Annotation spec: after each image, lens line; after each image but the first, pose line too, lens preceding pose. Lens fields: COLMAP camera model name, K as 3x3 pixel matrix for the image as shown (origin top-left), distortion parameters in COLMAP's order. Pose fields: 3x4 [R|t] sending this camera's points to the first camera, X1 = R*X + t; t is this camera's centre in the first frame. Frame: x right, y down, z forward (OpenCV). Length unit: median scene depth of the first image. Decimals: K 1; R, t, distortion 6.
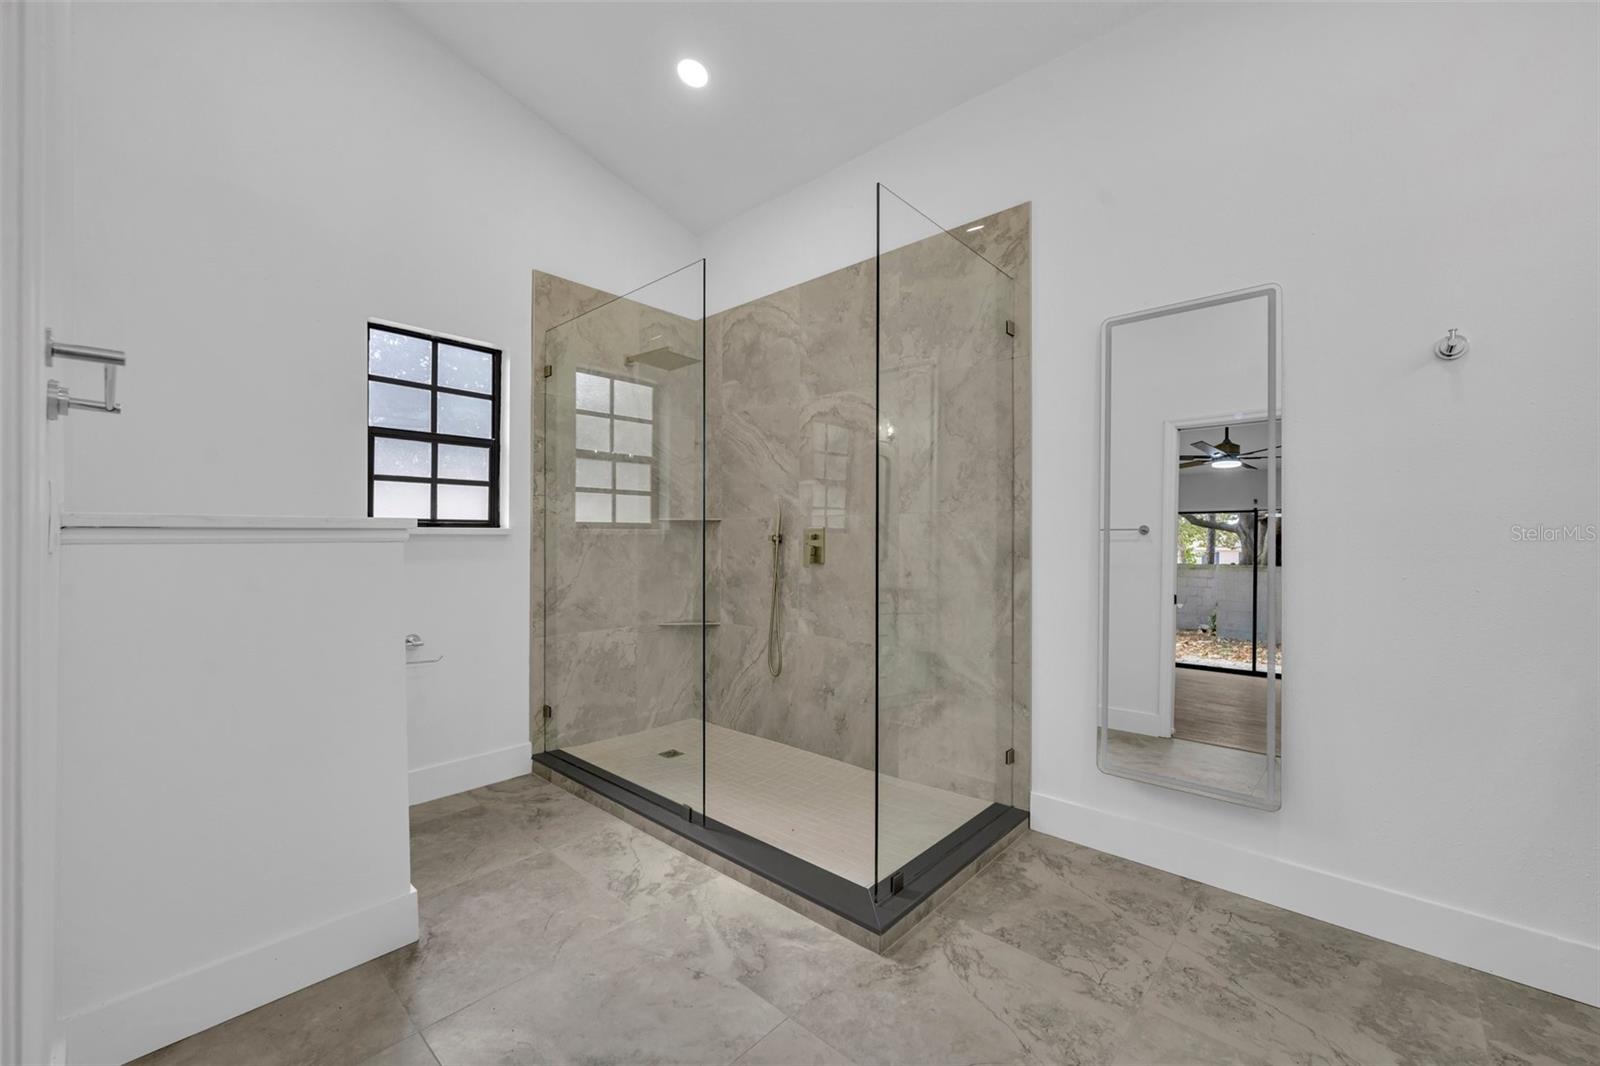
lens RADIAL K [[637.0, 0, 798.5], [0, 637.0, 535.0], [0, 0, 1]] dist [-0.001884, -0.000263]
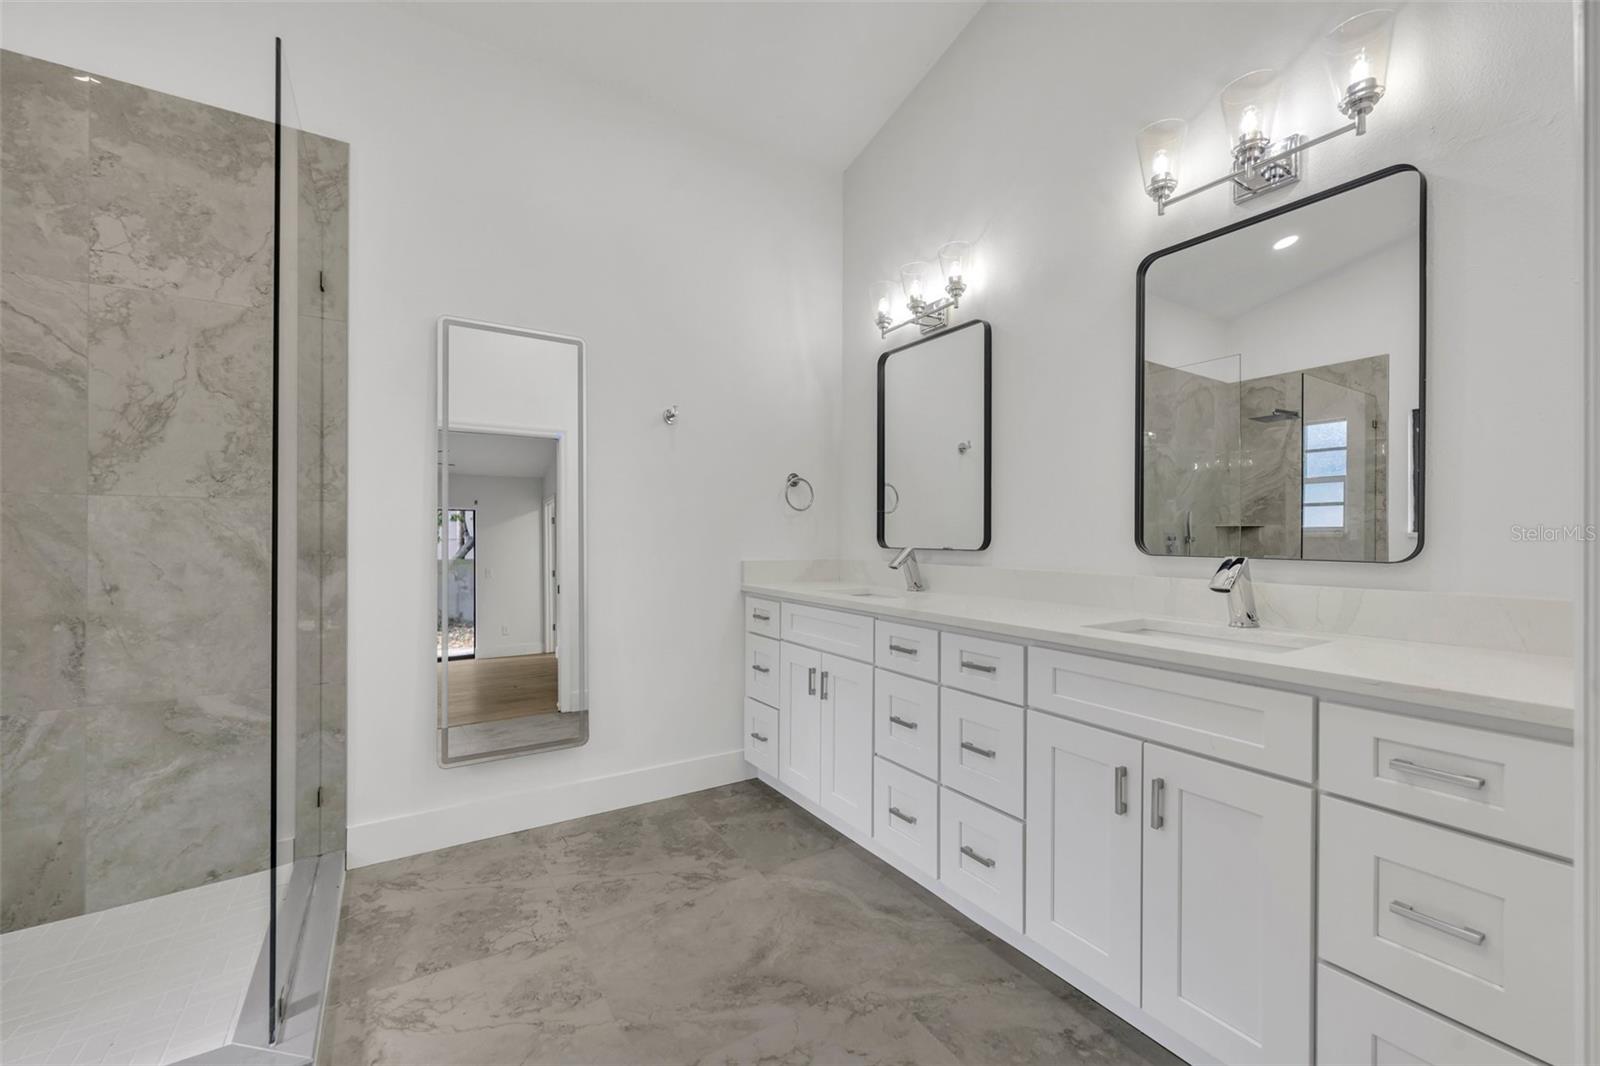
lens RADIAL K [[637.0, 0, 798.5], [0, 637.0, 535.0], [0, 0, 1]] dist [-0.001884, -0.000263]
pose [[0.265619, -0.000148, 0.964078, -0.398654], [-0.006027, 0.999980, 0.001814, 0.001221], [-0.964059, -0.006292, 0.265613, 0.236184]]
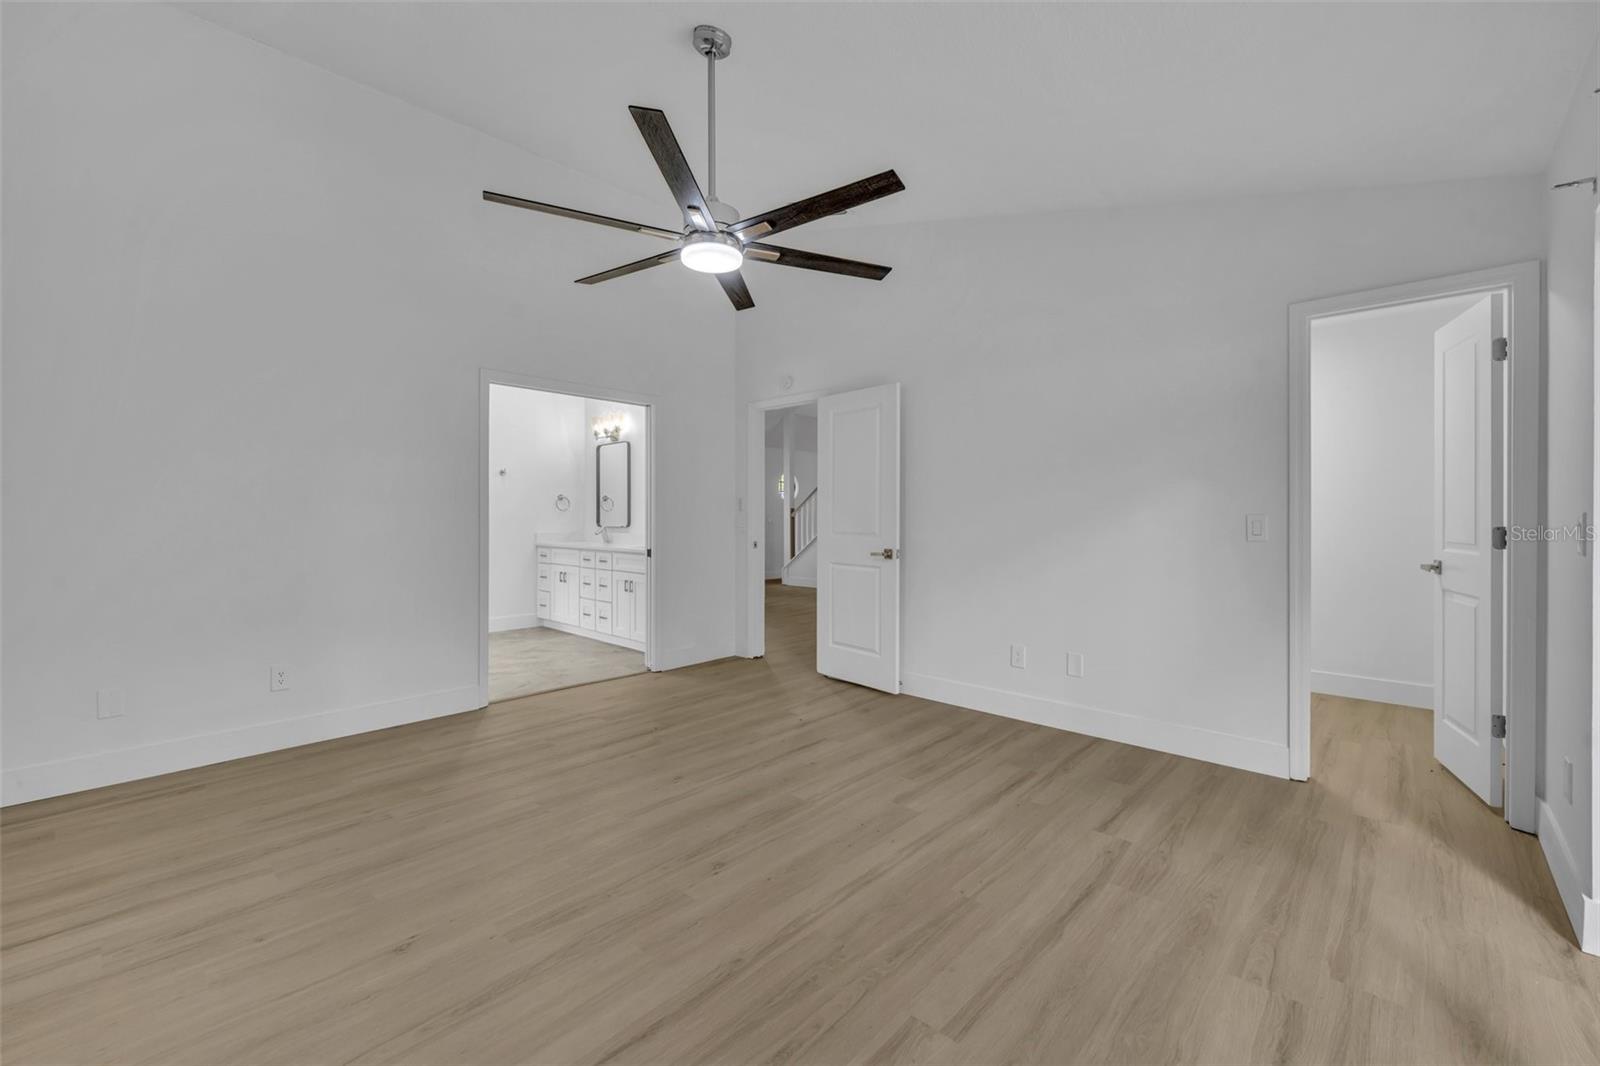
lens RADIAL K [[639.8, 0, 799.6], [0, 639.8, 519.2], [0, 0, 1]] dist [0.001243, 0.000082]
pose [[0.029657, -0.001195, 0.999559, -2.533330], [-0.001799, 0.999998, 0.001249, -0.016663], [-0.999559, -0.001835, 0.029655, -0.826117]]
